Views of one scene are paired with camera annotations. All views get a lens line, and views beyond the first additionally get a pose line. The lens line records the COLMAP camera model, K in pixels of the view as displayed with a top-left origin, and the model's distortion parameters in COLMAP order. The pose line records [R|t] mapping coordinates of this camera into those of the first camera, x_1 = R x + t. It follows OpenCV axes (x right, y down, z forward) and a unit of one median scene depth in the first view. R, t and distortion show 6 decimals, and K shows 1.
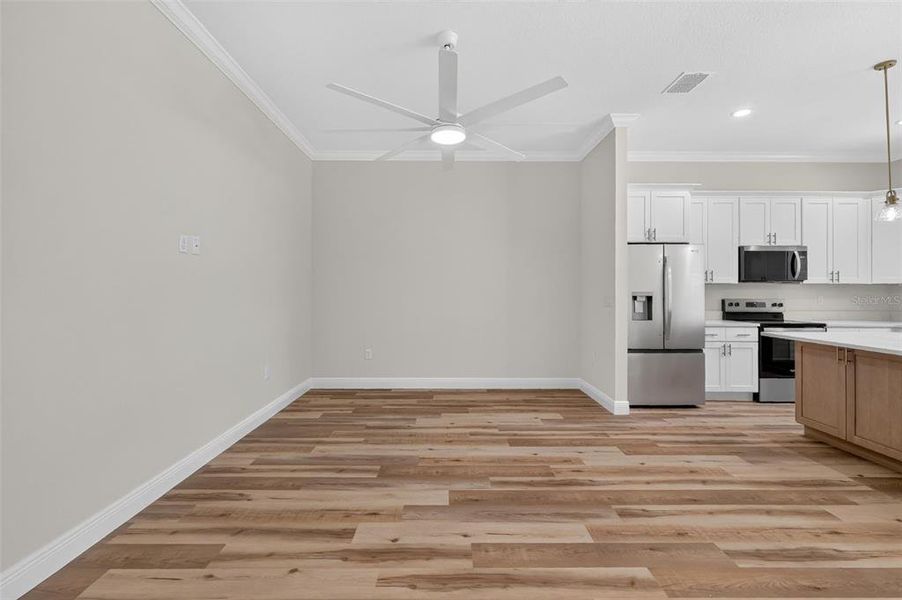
lens RADIAL K [[402.7, 0, 448.4], [0, 402.7, 286.3], [0, 0, 1]] dist [0.000533, 0.000359]
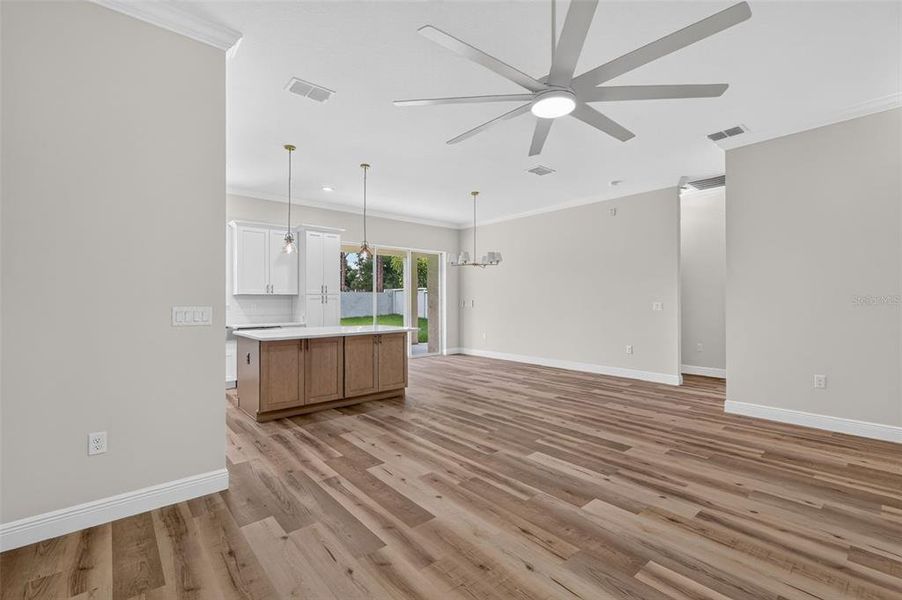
lens RADIAL K [[392.3, 0, 457.1], [0, 392.3, 297.6], [0, 0, 1]] dist [0.003009, 0.000894]
pose [[-0.649421, 0.003323, 0.760422, -0.408141], [-0.006894, 0.999924, -0.010257, 0.011901], [-0.760398, -0.011904, -0.649348, 1.435247]]
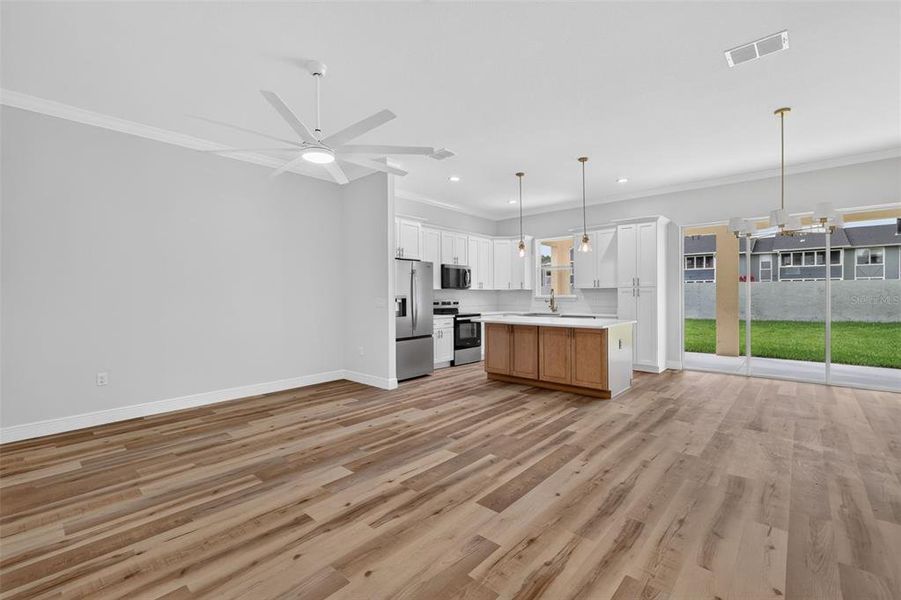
lens RADIAL K [[391.8, 0, 456.5], [0, 391.8, 297.6], [0, 0, 1]] dist [0.003009, 0.000894]
pose [[0.665344, -0.012530, 0.746432, -0.484920], [-0.000540, 0.999851, 0.017265, -0.002323], [-0.746537, -0.011890, 0.665238, -0.004223]]
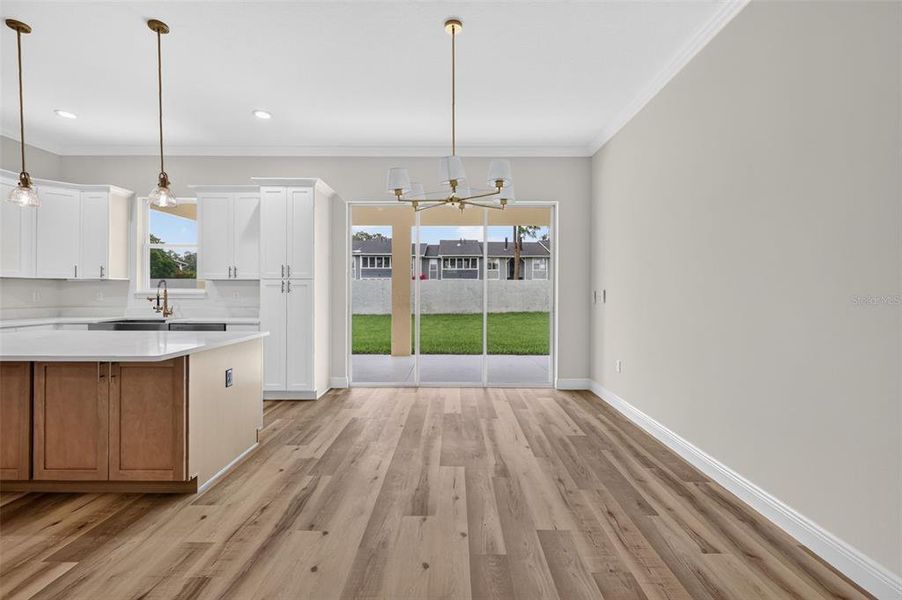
lens RADIAL K [[398.3, 0, 448.5], [0, 398.3, 290.6], [0, 0, 1]] dist [0.011016, 0.000242]
pose [[0.022571, -0.005376, 0.999731, 0.219677], [-0.016437, 0.999848, 0.005747, 0.002303], [-0.999610, -0.016562, 0.022479, 0.041030]]
